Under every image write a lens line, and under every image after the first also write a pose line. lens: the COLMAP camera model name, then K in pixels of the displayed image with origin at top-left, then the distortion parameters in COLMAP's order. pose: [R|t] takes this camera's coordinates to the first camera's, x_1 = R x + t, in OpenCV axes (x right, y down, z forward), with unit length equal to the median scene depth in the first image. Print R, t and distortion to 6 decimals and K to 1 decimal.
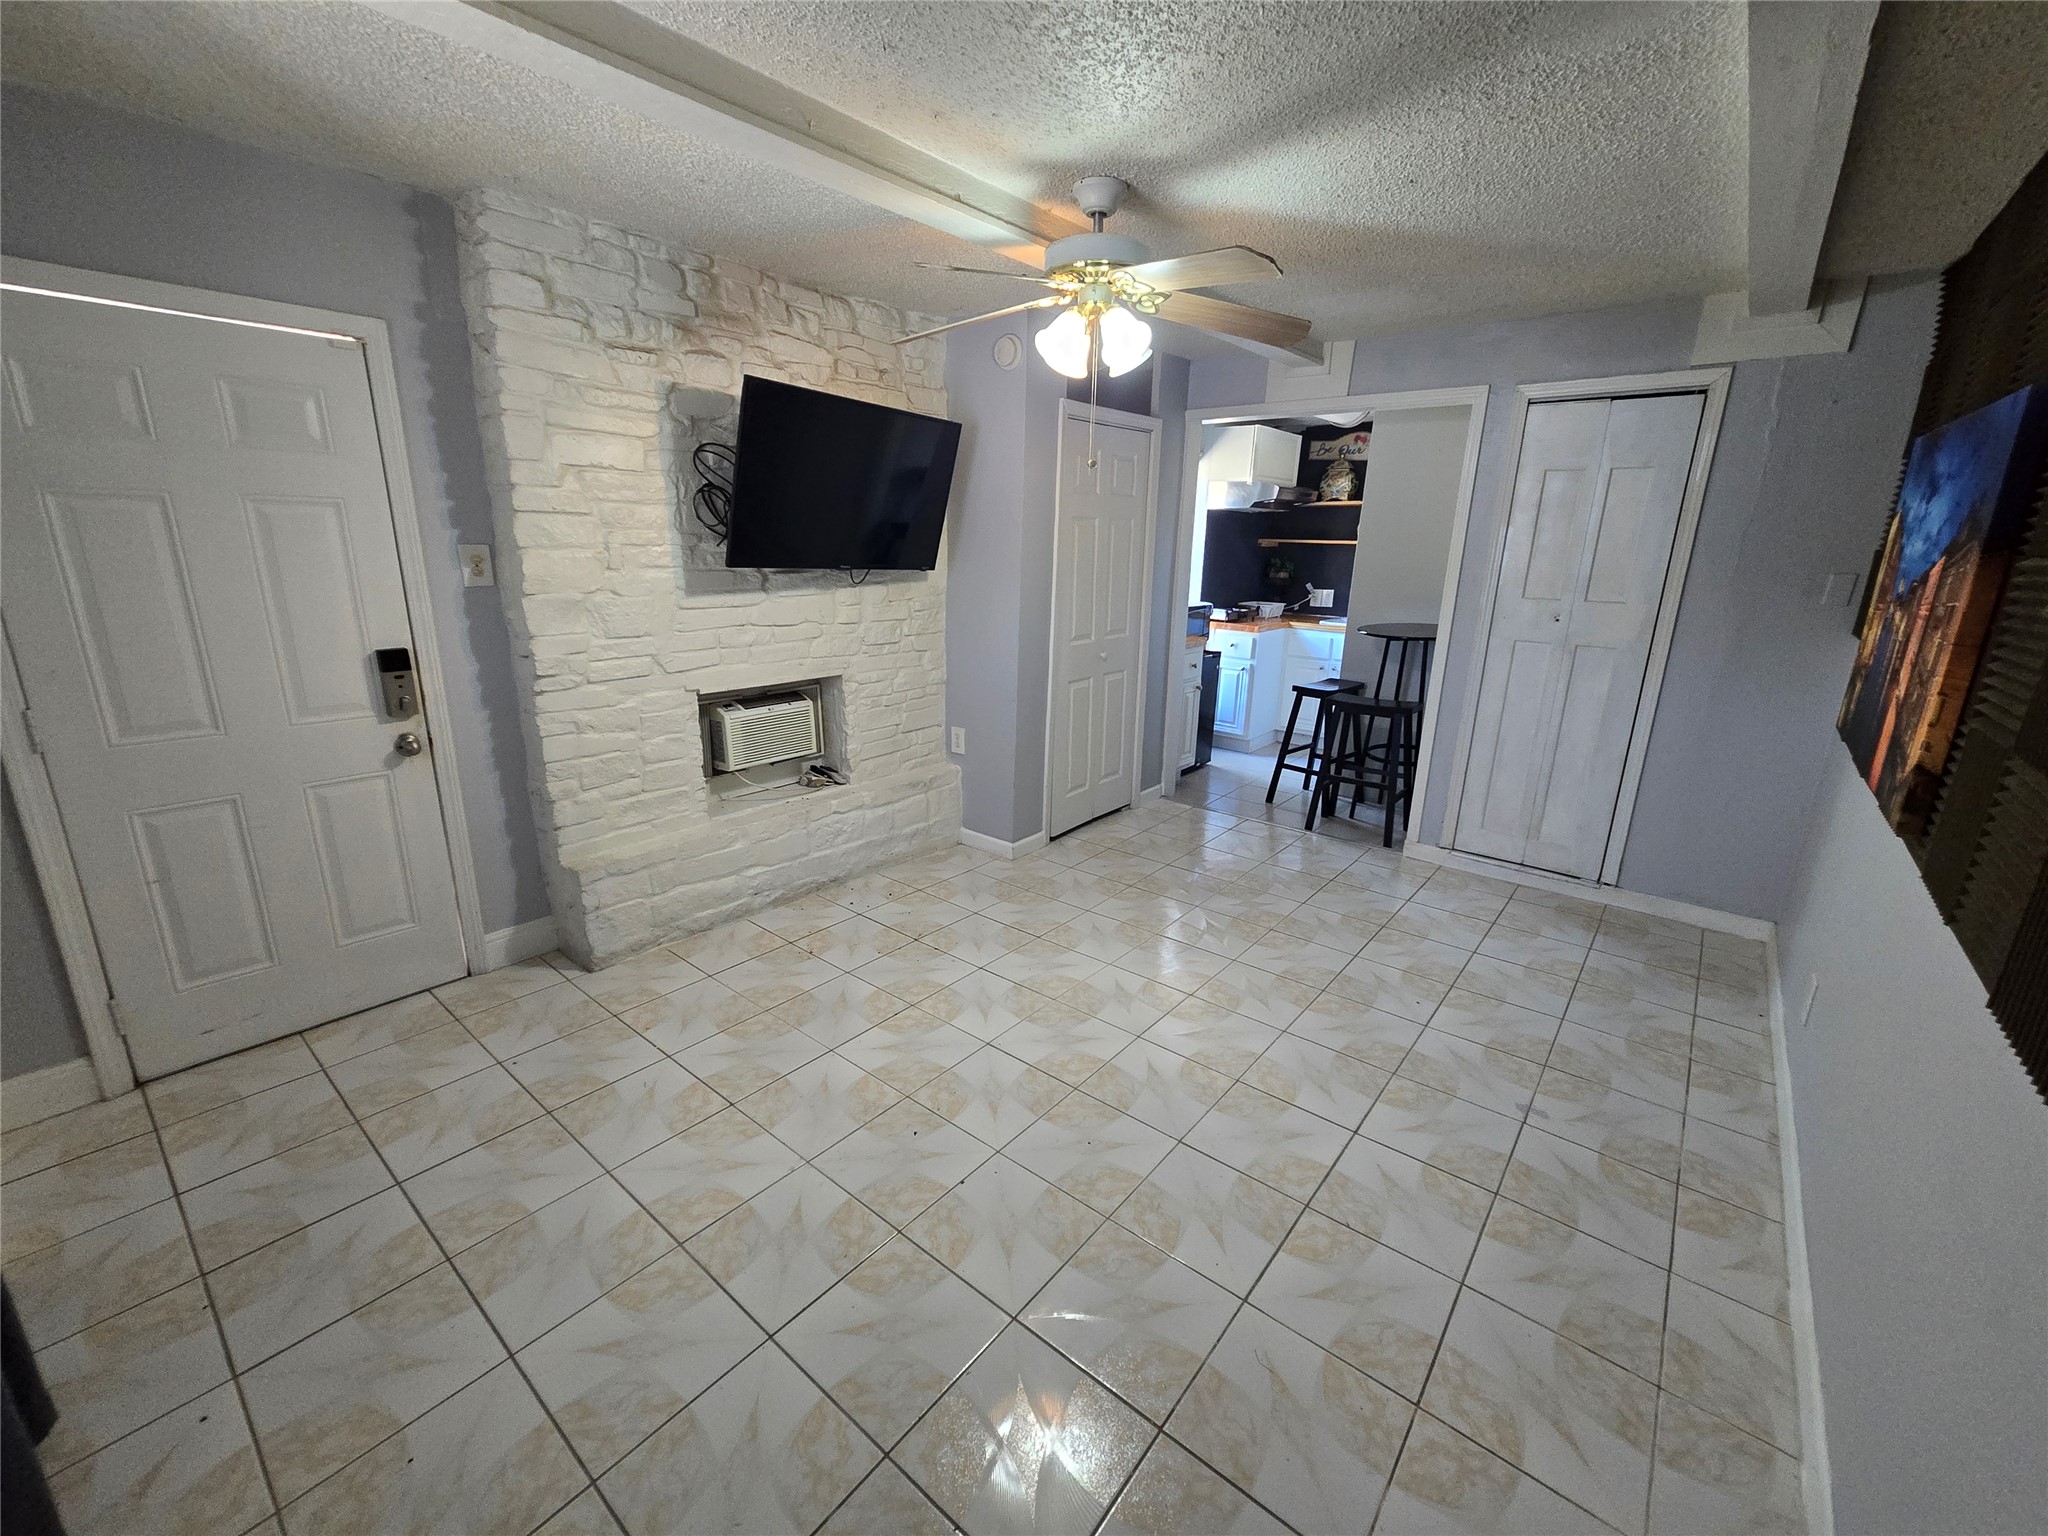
lens RADIAL K [[838.9, 0, 1032.6], [0, 838.9, 770.8], [0, 0, 1]] dist [-0.002496, 0.000067]
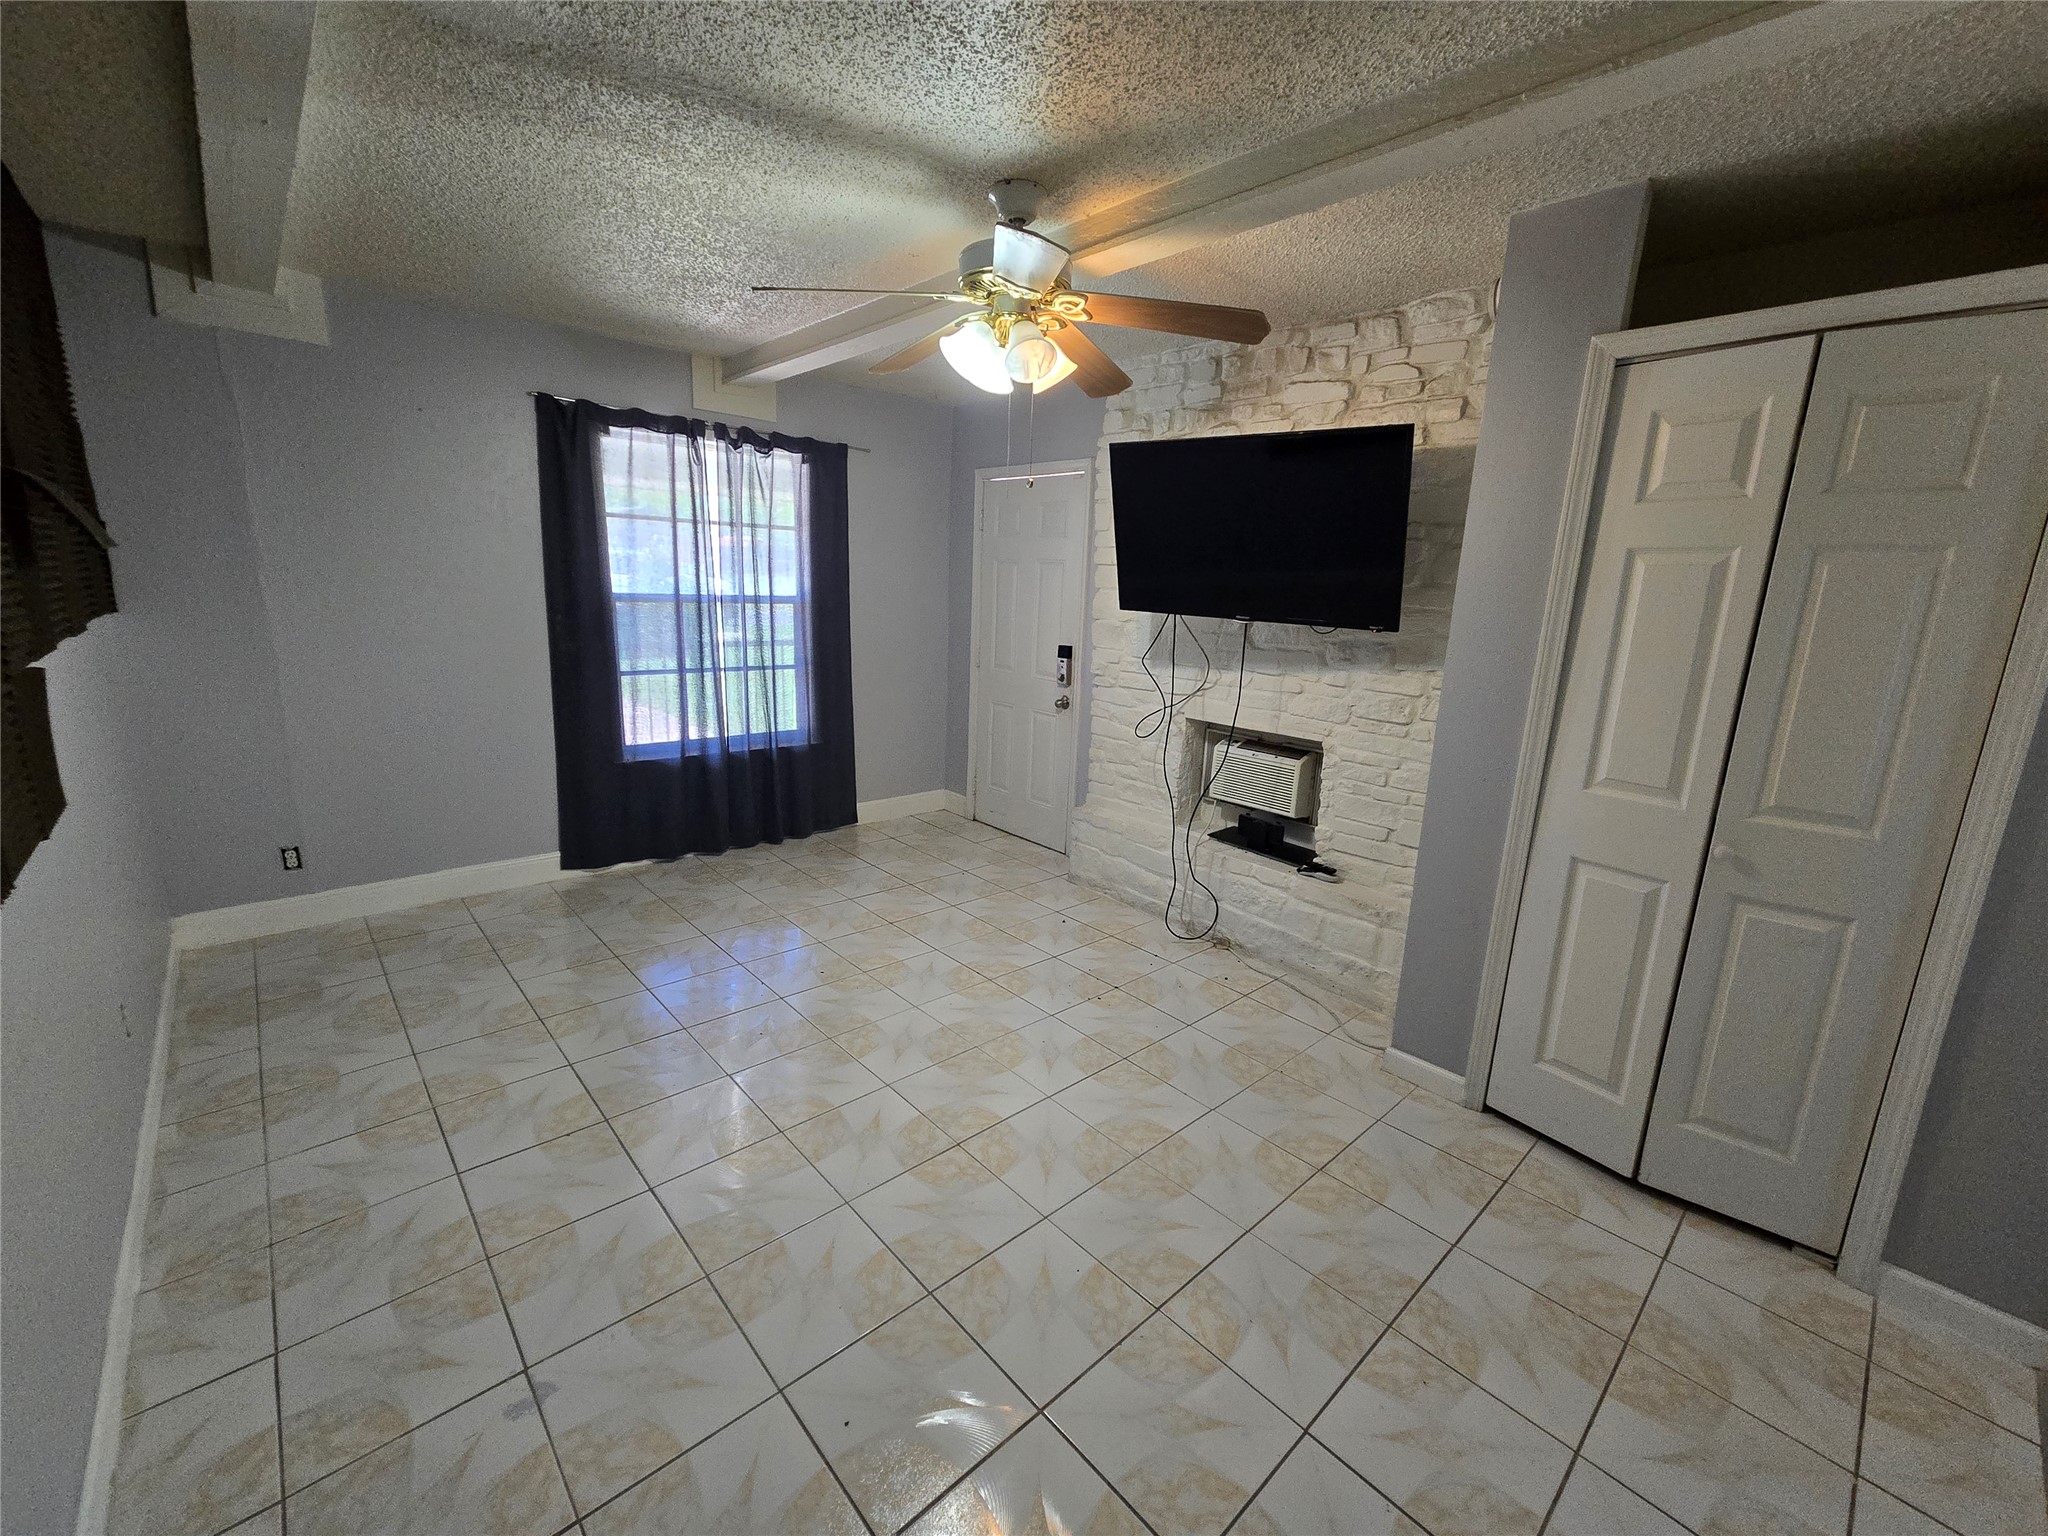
lens RADIAL K [[838.9, 0, 1025.5], [0, 838.9, 773.2], [0, 0, 1]] dist [-0.002496, 0.000067]
pose [[-0.147731, 0.195137, -0.969586, 0.750309], [-0.309233, 0.922079, 0.232692, -0.214206], [0.939442, 0.334204, -0.075876, 0.873271]]
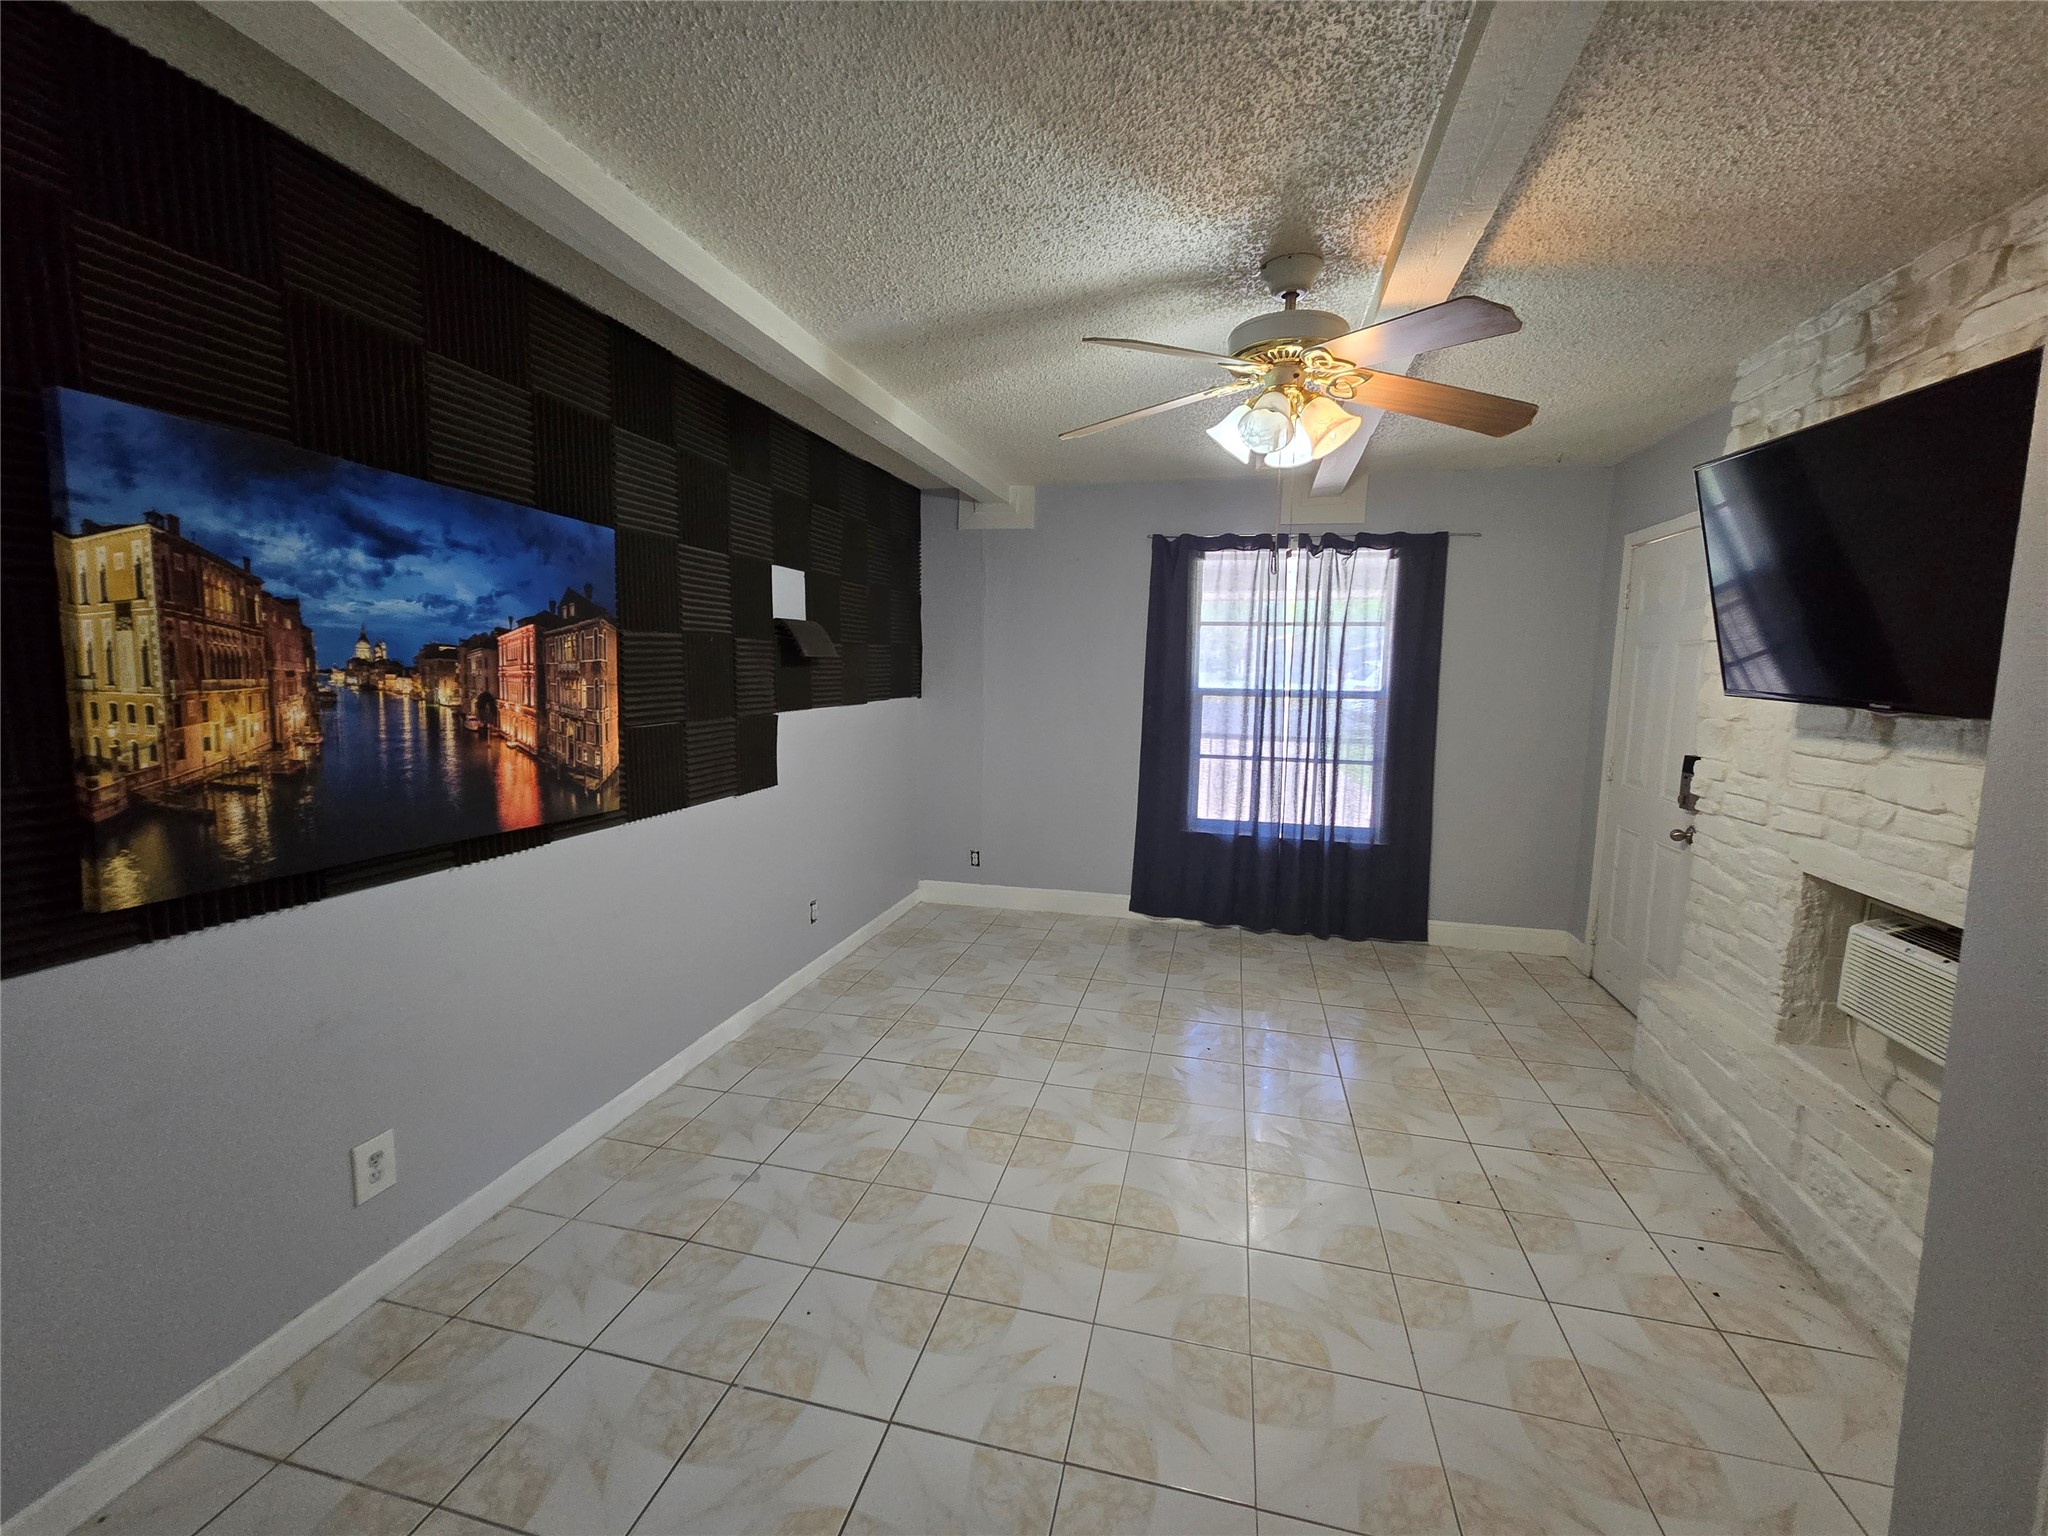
lens RADIAL K [[838.9, 0, 1028.9], [0, 838.9, 771.3], [0, 0, 1]] dist [-0.002496, 0.000067]
pose [[-0.901219, 0.017334, -0.433018, 0.502848], [-0.151239, 0.923797, 0.351746, -0.314614], [0.406118, 0.382489, -0.829922, 1.252473]]
